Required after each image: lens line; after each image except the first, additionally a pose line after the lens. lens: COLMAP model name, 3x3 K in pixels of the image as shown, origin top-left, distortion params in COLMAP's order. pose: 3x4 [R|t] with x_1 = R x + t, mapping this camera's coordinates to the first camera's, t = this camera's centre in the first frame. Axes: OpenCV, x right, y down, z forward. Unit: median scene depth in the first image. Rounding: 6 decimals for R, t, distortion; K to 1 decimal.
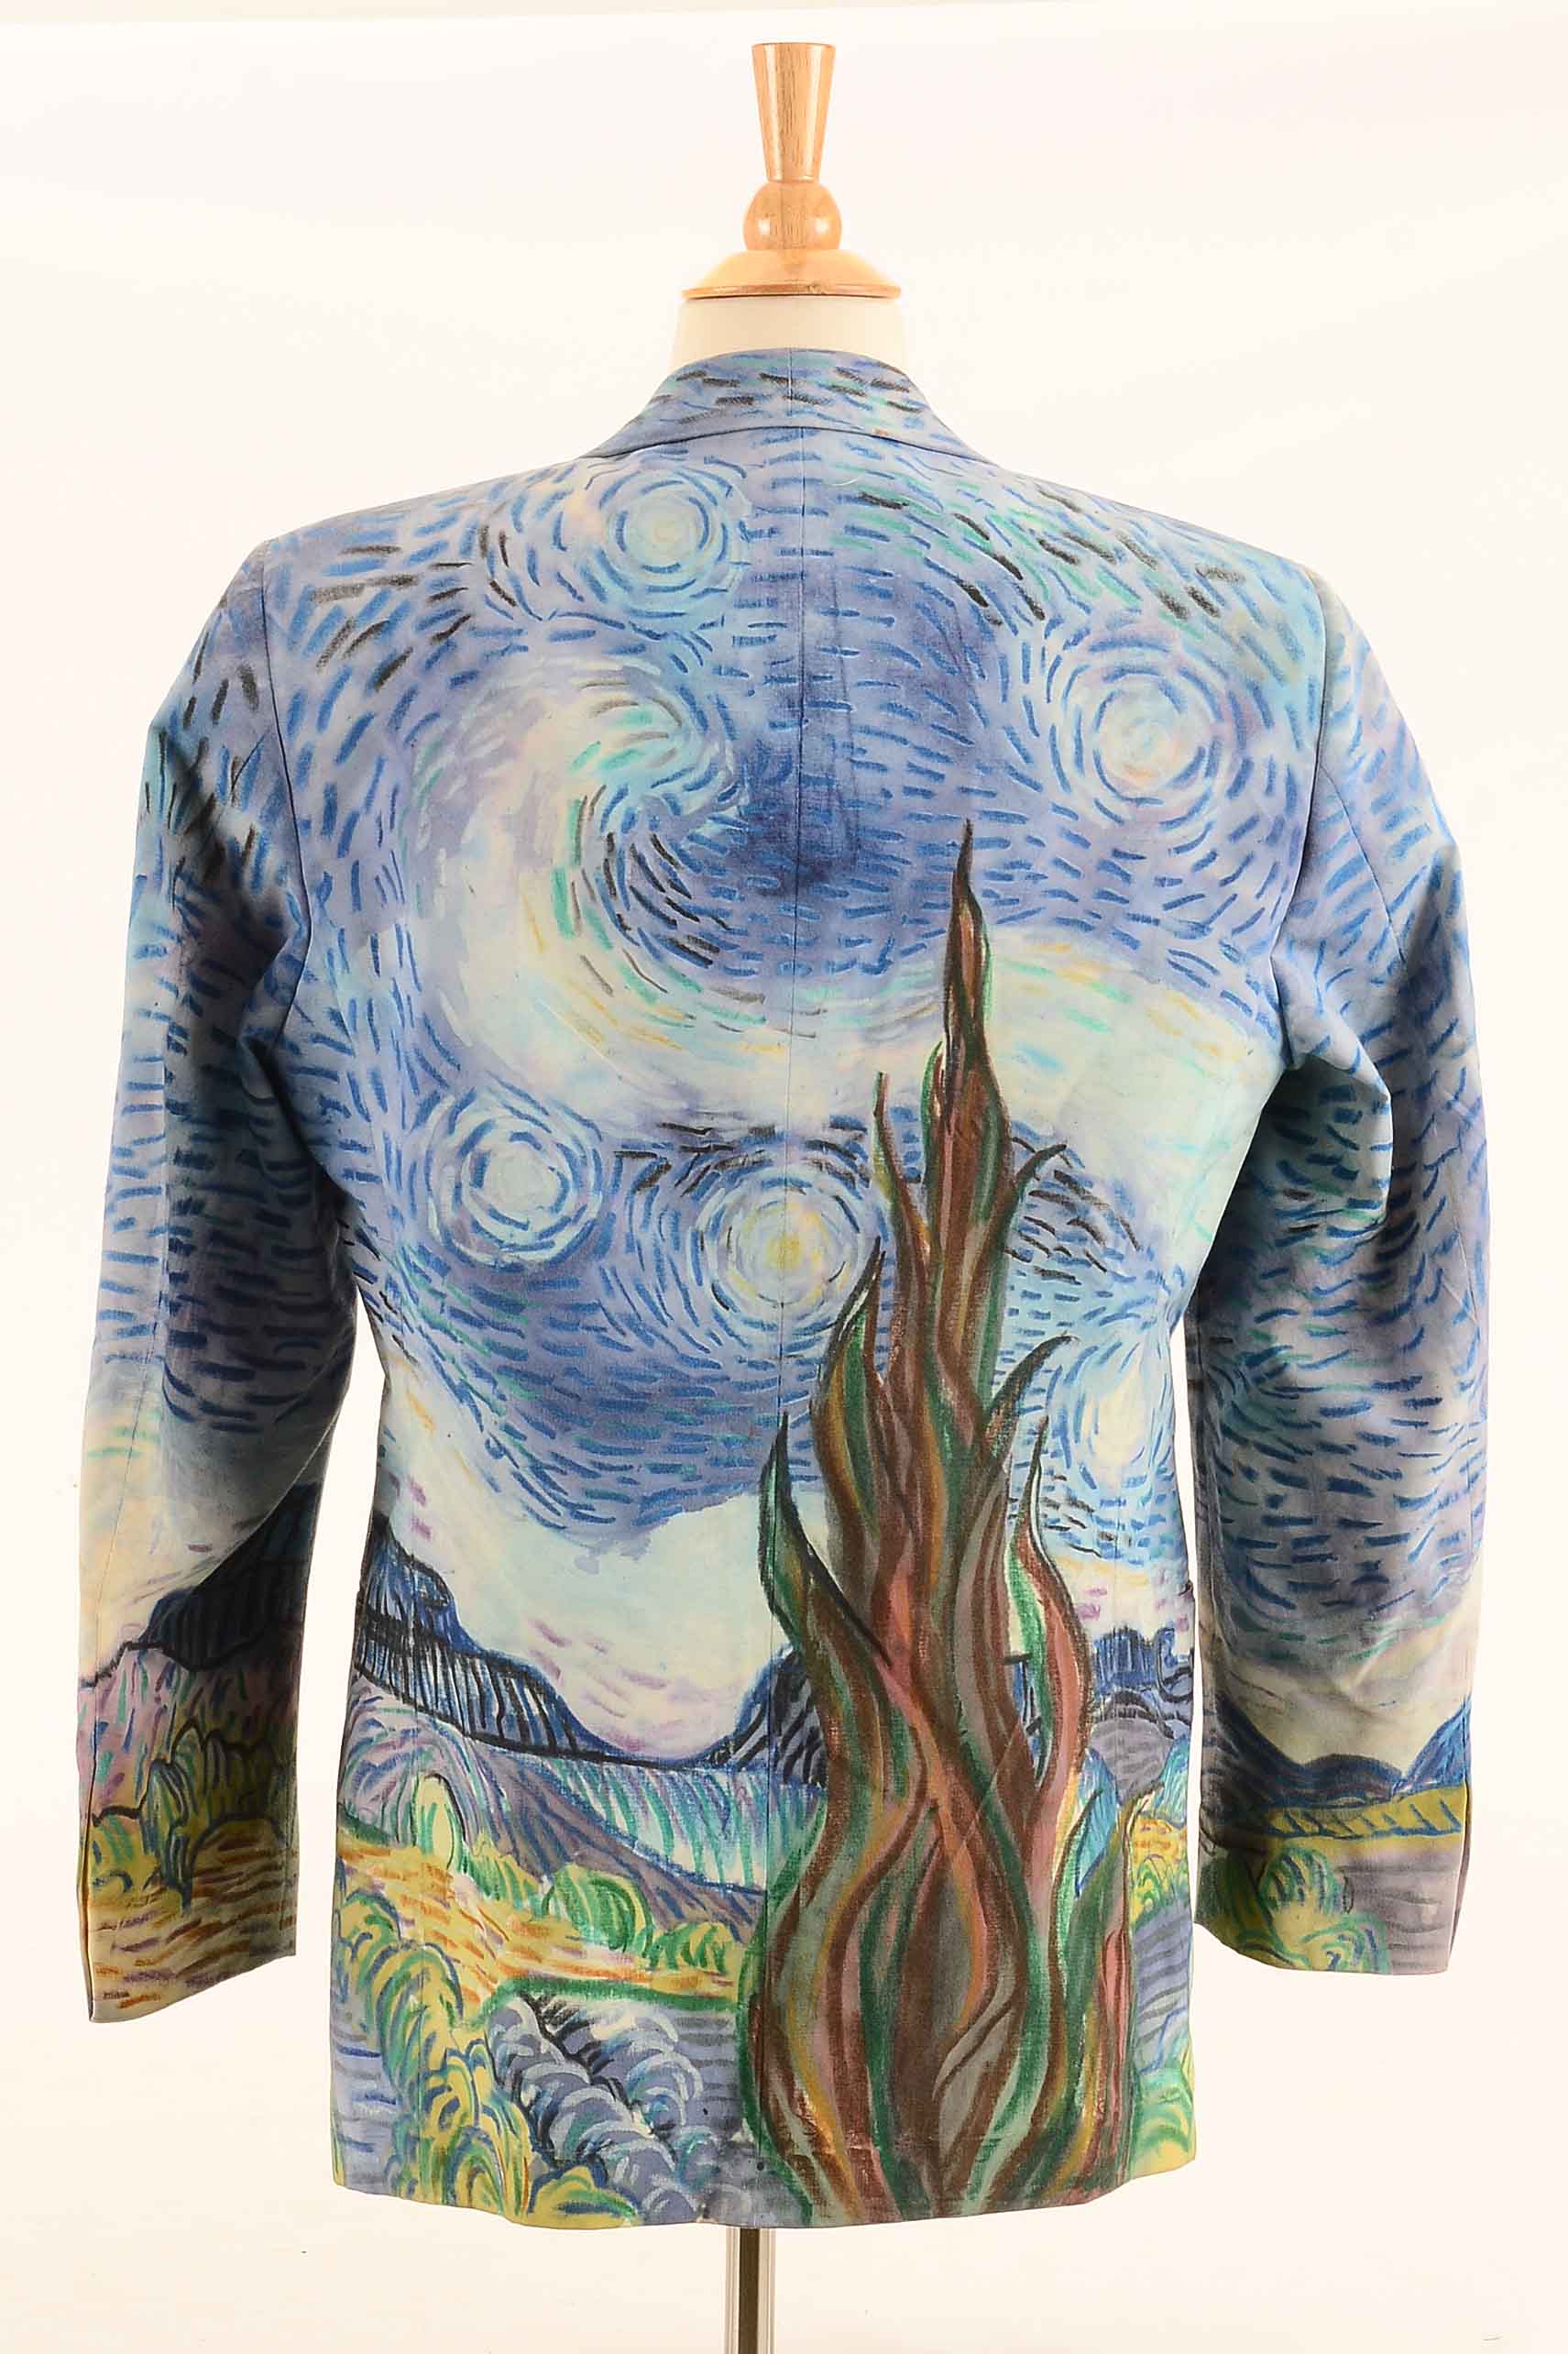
lens RADIAL K [[5219.4, 0, 784.0], [0, 5219.4, 1177.0], [0, 0, 1]] dist [0.070539, 0.051868]
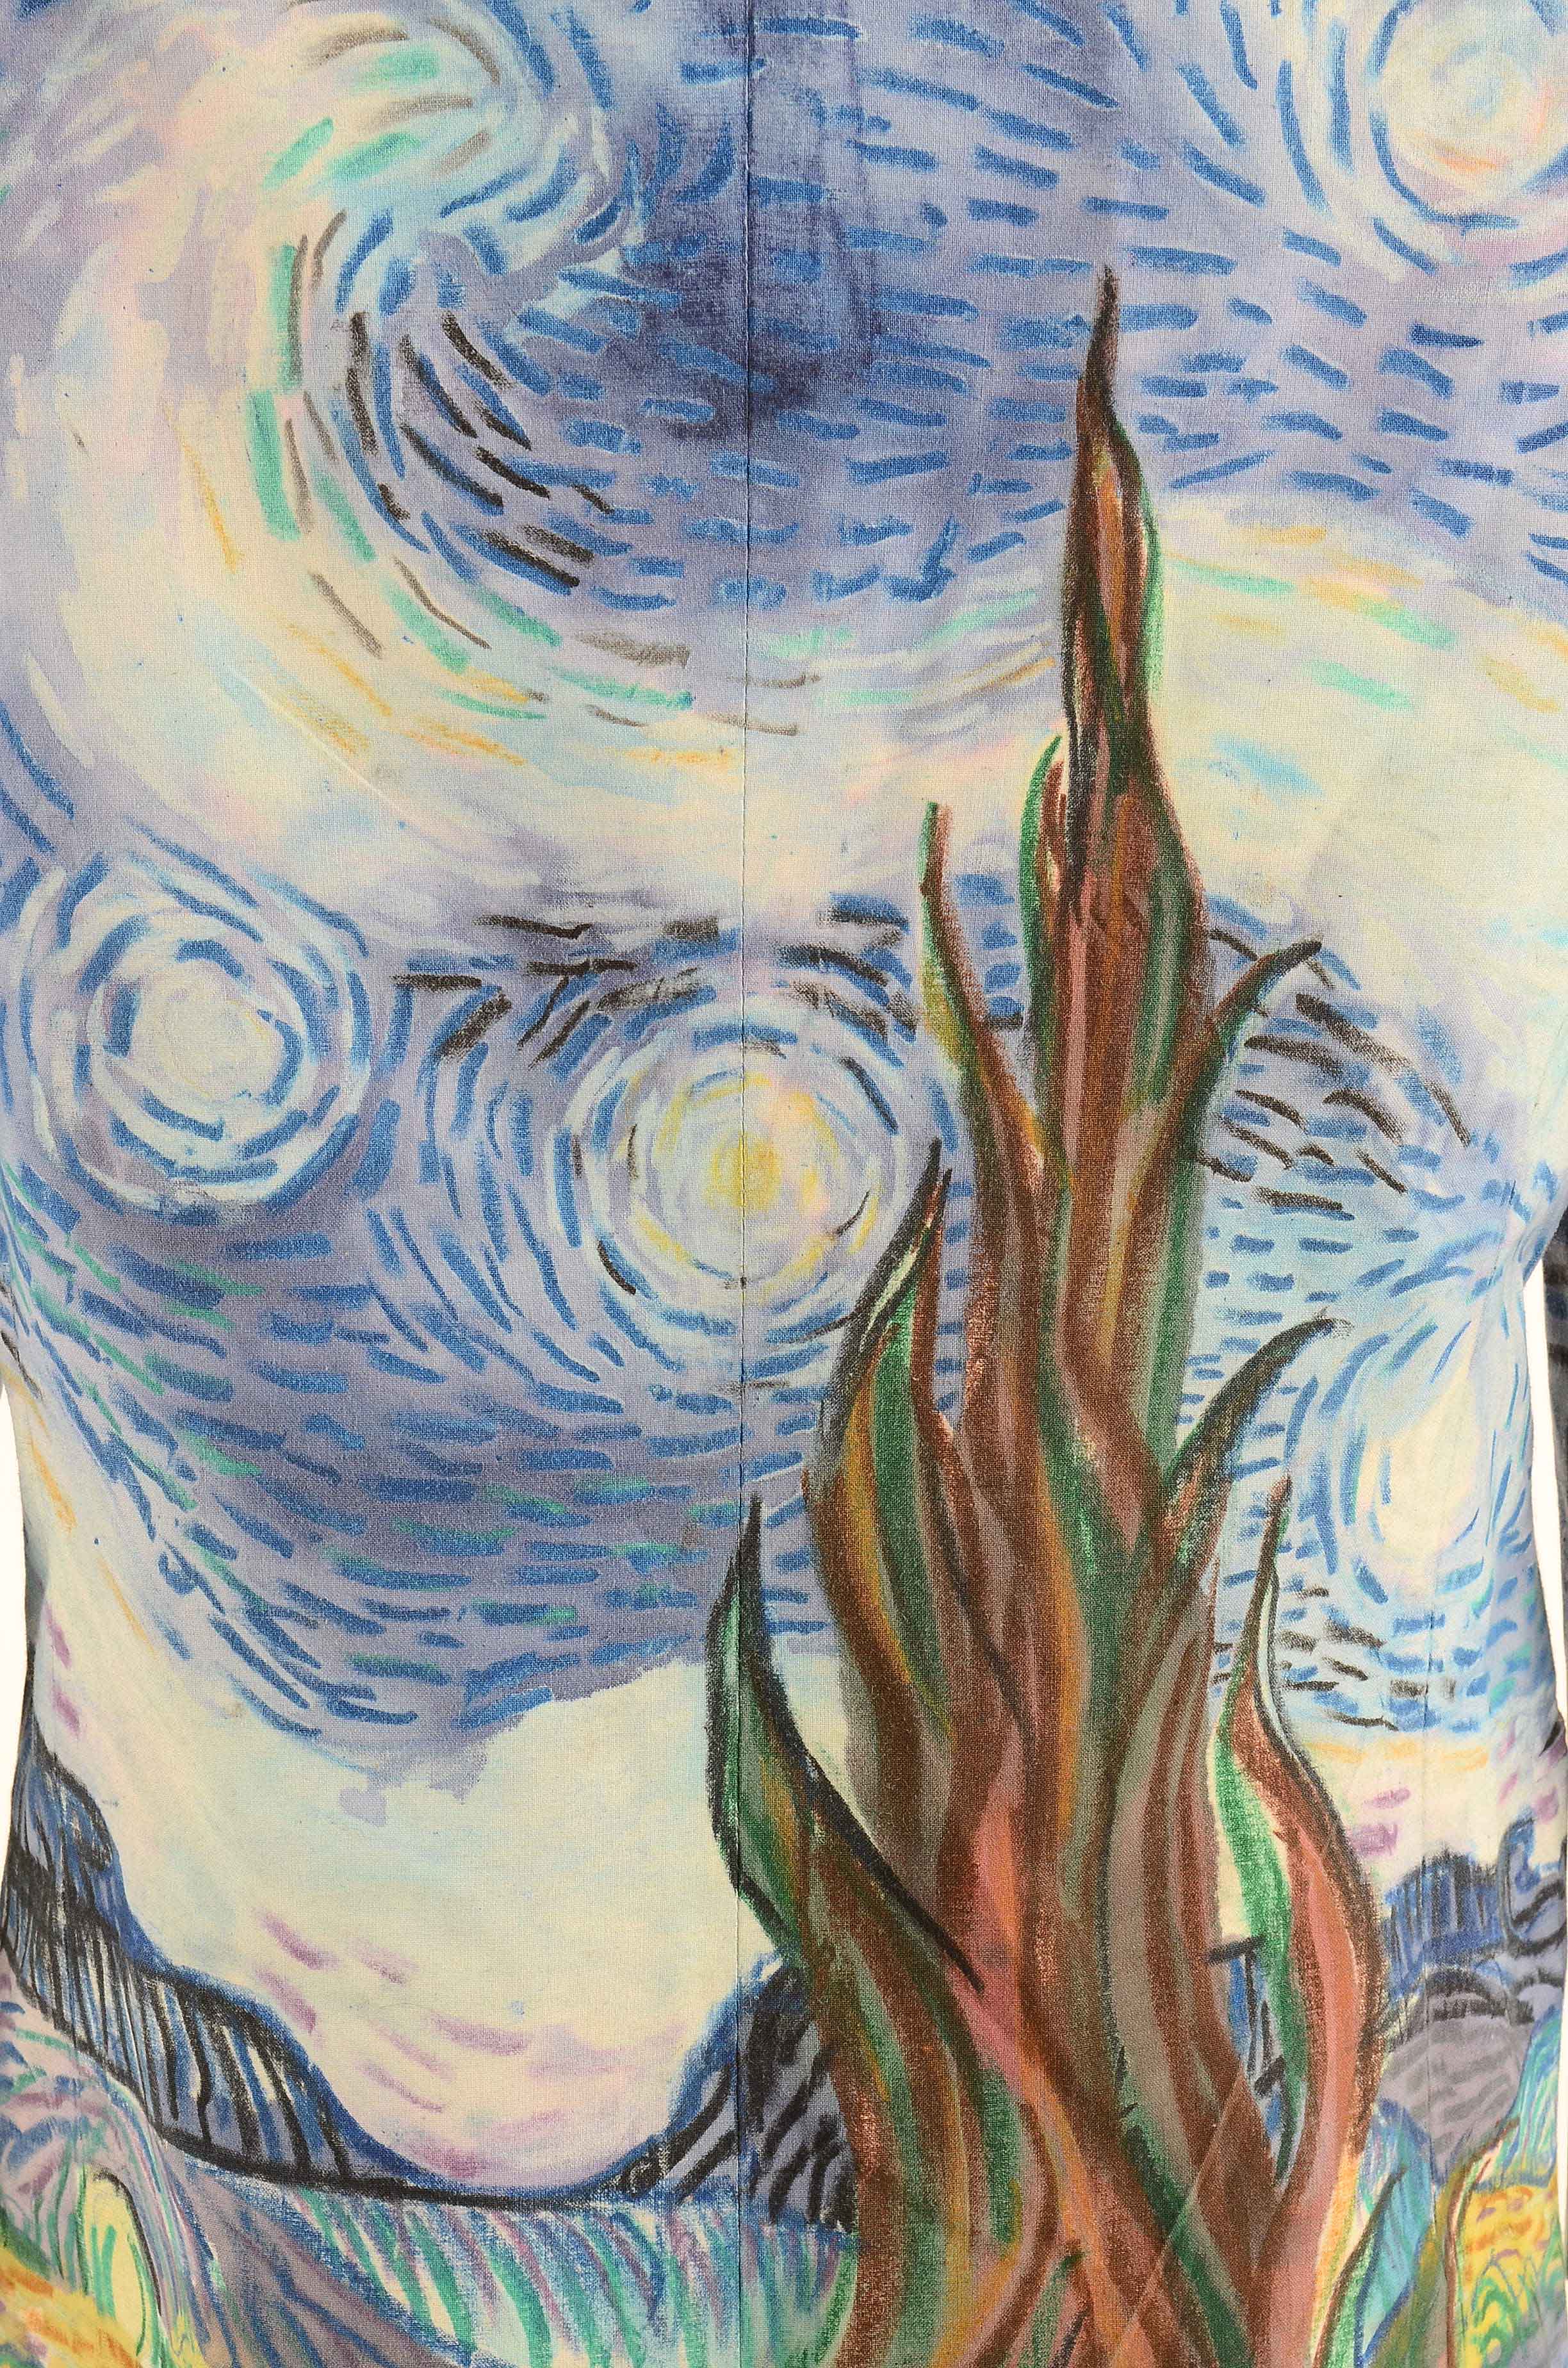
lens RADIAL K [[4622.1, 0, 784.0], [0, 4622.1, 1184.0], [0, 0, 1]] dist [0.047451, 0.167064]
pose [[0.997964, -0.014912, -0.062009, 0.030618], [0.019759, 0.996733, 0.078312, -0.018675], [0.060638, -0.079378, 0.994999, 0.567968]]
